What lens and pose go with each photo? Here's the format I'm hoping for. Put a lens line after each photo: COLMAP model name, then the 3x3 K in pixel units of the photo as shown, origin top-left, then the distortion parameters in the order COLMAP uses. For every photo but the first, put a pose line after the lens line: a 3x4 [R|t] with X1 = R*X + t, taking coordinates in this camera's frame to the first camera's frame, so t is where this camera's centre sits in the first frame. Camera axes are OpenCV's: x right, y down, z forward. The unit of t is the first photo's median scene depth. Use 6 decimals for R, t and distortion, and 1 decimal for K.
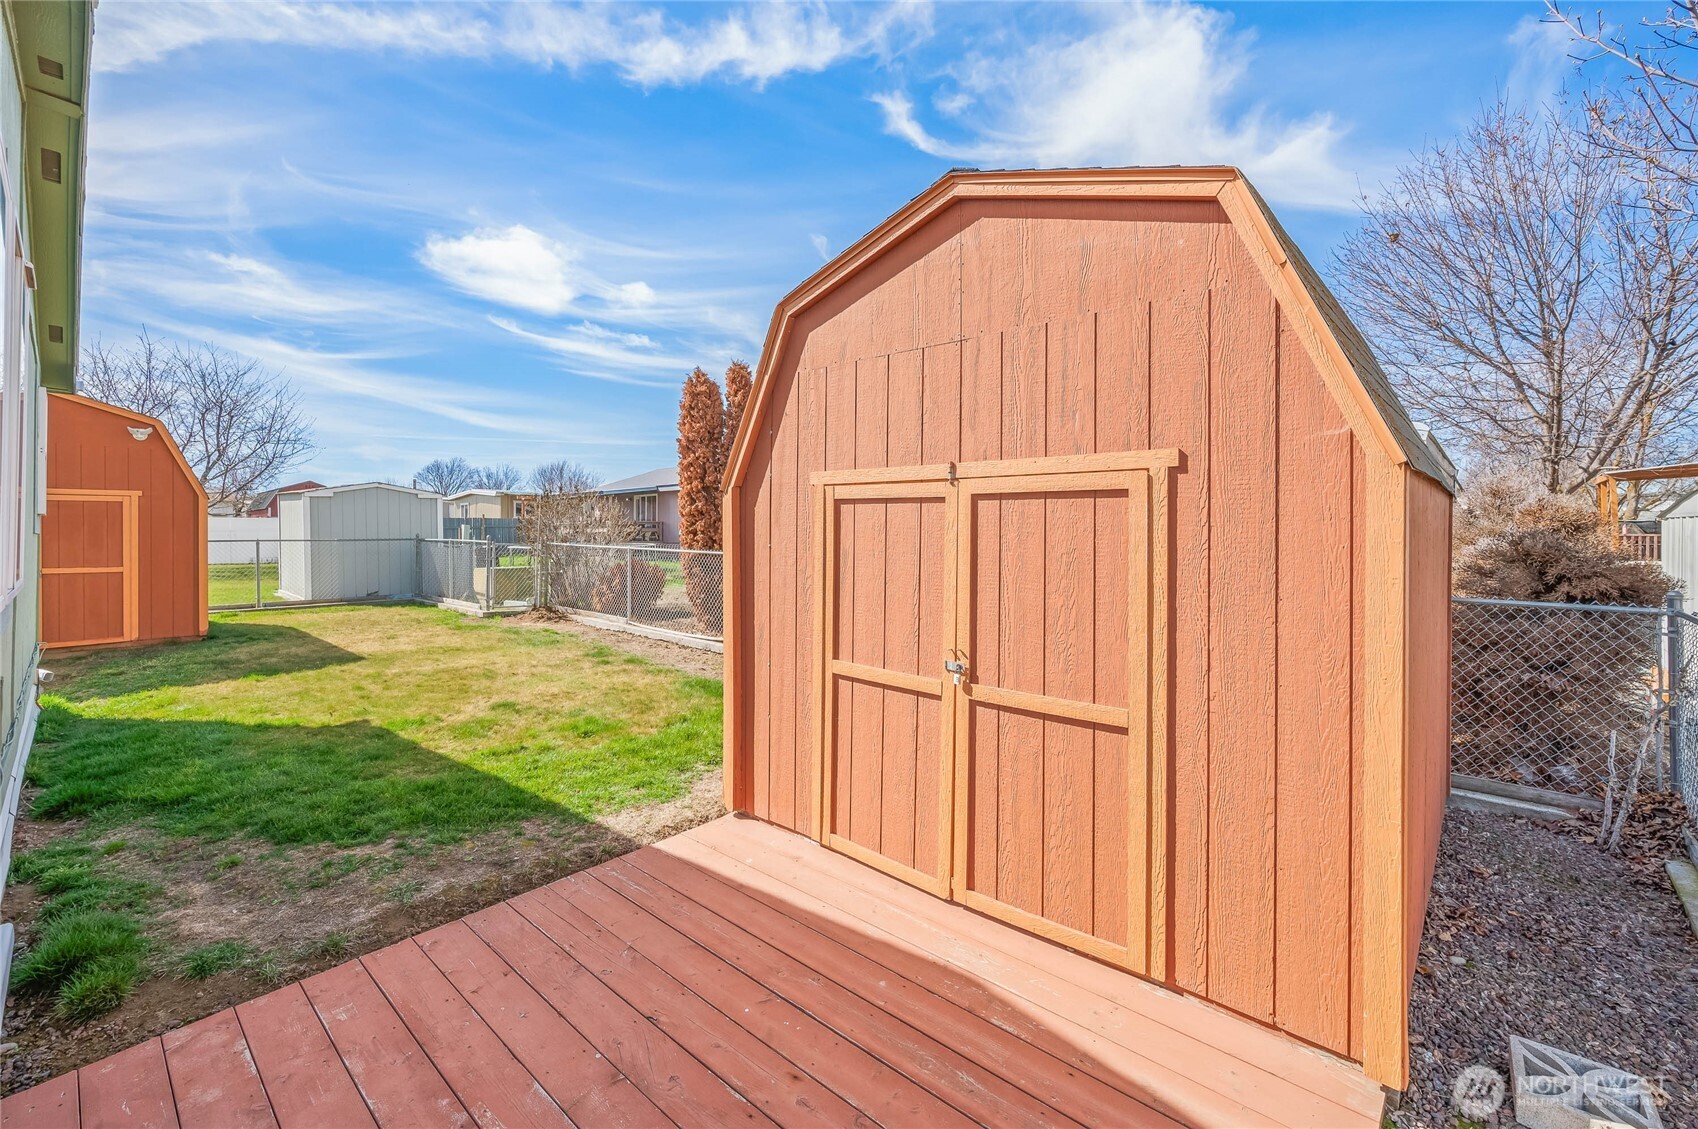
lens RADIAL K [[728.4, 0, 860.6], [0, 728.4, 532.1], [0, 0, 1]] dist [0.001377, 0.000045]
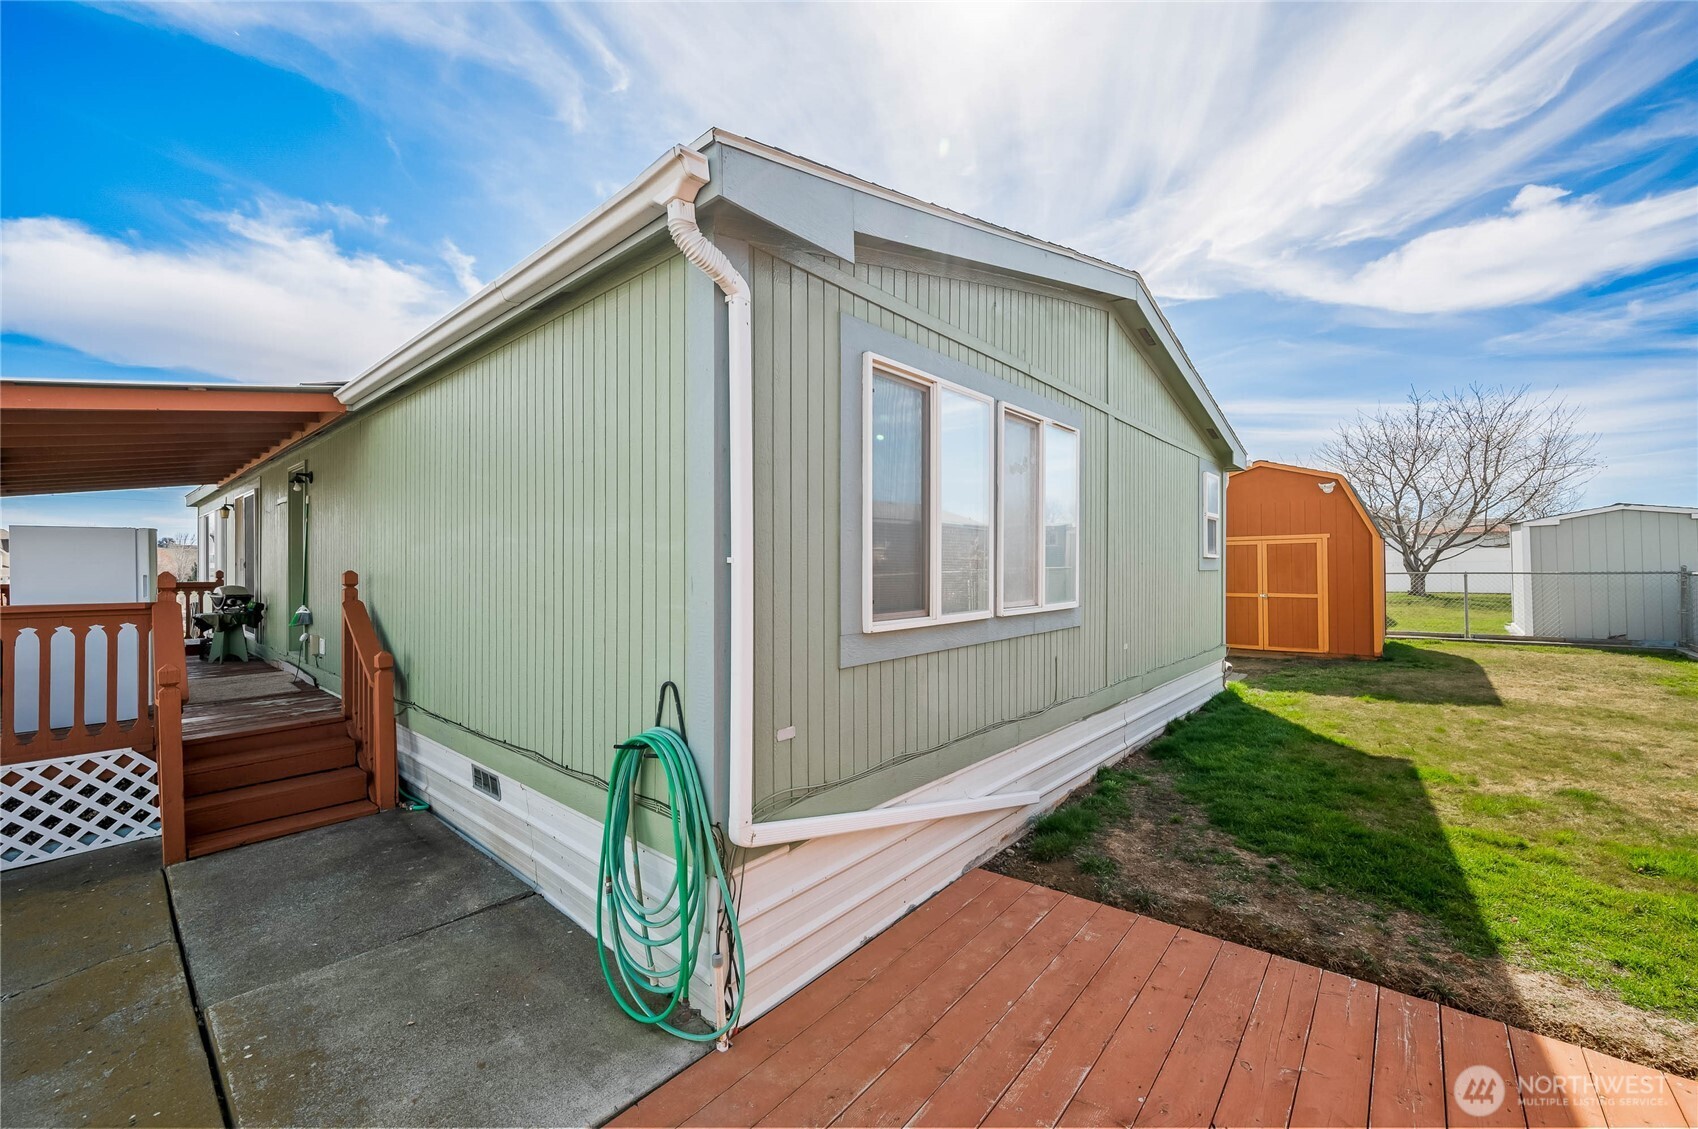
lens RADIAL K [[675.1, 0, 844.0], [0, 675.1, 566.4], [0, 0, 1]] dist [0.005872, -0.000341]
pose [[0.019648, 0.000046, -0.999807, 0.152040], [0.009447, 0.999955, 0.000231, -0.008409], [0.999762, -0.009450, 0.019647, 0.149769]]
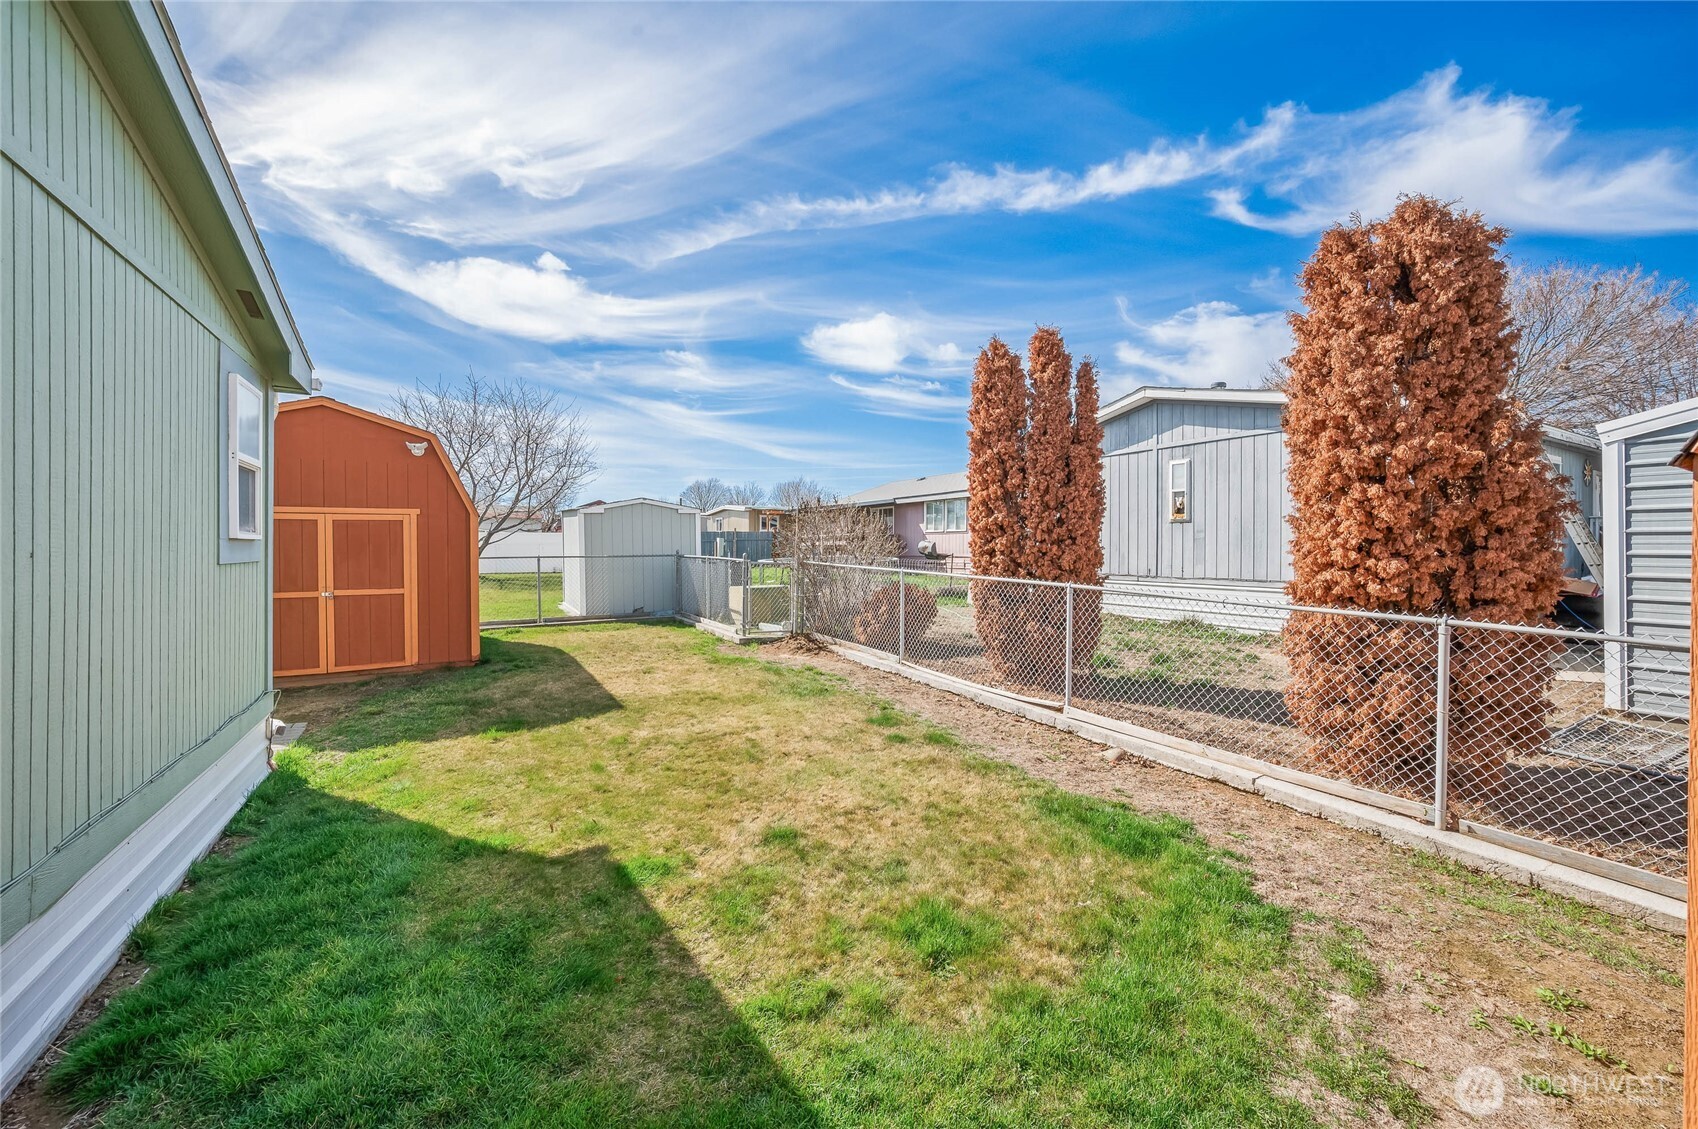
lens RADIAL K [[675.1, 0, 847.5], [0, 675.1, 548.4], [0, 0, 1]] dist [0.005872, -0.000341]
pose [[0.952531, 0.002660, -0.304431, -0.181706], [0.000382, 0.999951, 0.009932, -0.013259], [0.304443, -0.009577, 0.952482, 0.326166]]
